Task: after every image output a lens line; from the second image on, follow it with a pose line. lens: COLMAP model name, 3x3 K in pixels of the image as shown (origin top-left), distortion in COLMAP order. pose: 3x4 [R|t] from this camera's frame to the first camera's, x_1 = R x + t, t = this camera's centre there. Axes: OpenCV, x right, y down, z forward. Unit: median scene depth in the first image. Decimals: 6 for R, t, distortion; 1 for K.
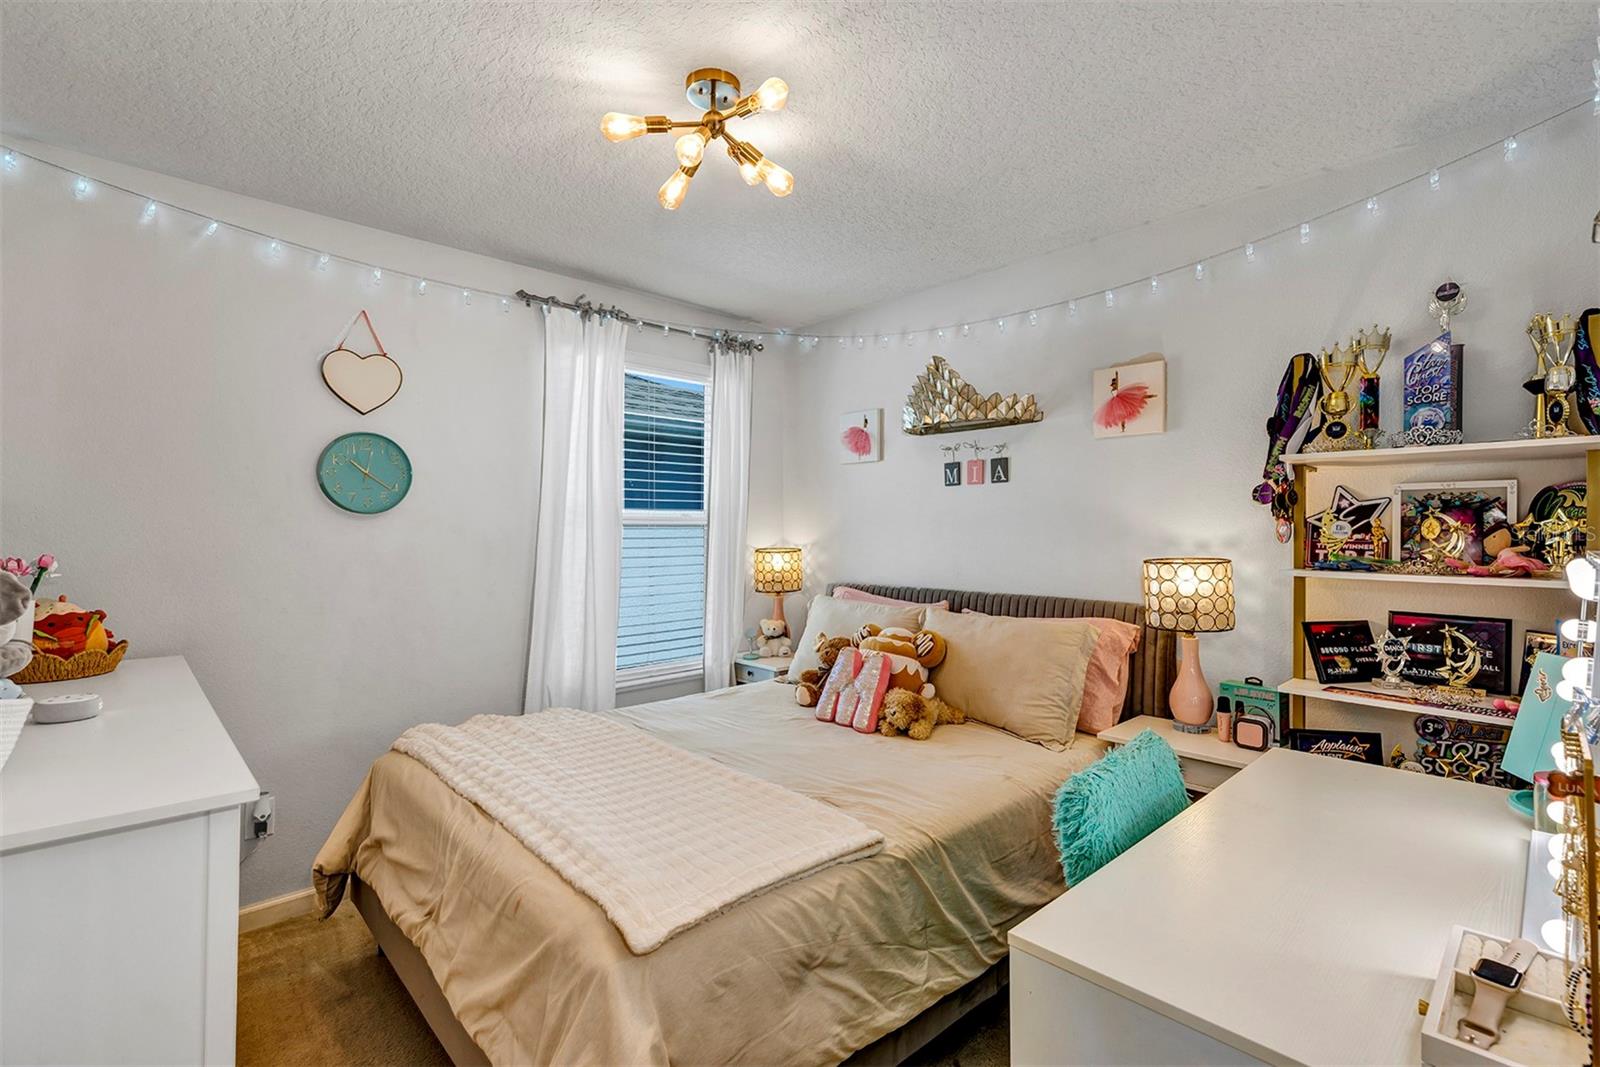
lens RADIAL K [[721.8, 0, 789.8], [0, 721.8, 532.7], [0, 0, 1]] dist [0.007755, 0.000838]
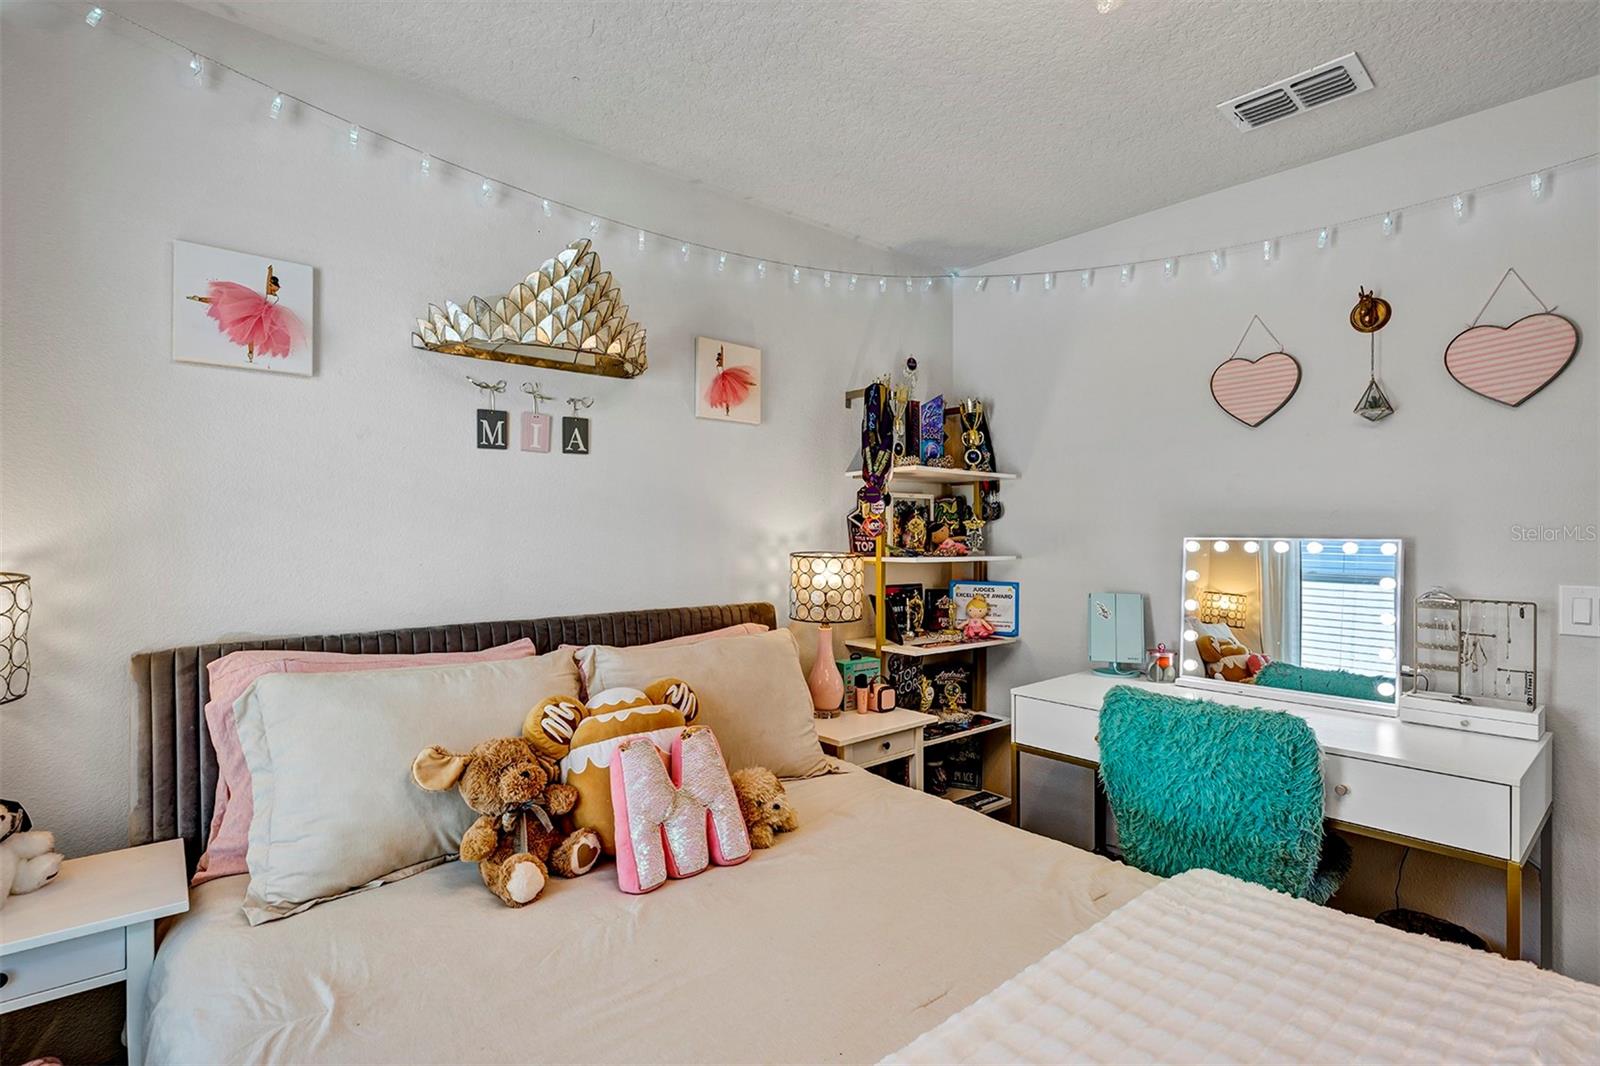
lens RADIAL K [[791.7, 0, 777.6], [0, 791.7, 535.0], [0, 0, 1]] dist [-0.001789, -0.000590]
pose [[0.035142, 0.002826, 0.999378, -0.506878], [0.006889, 0.999972, -0.003070, 0.012499], [-0.999359, 0.006992, 0.035122, 0.883019]]
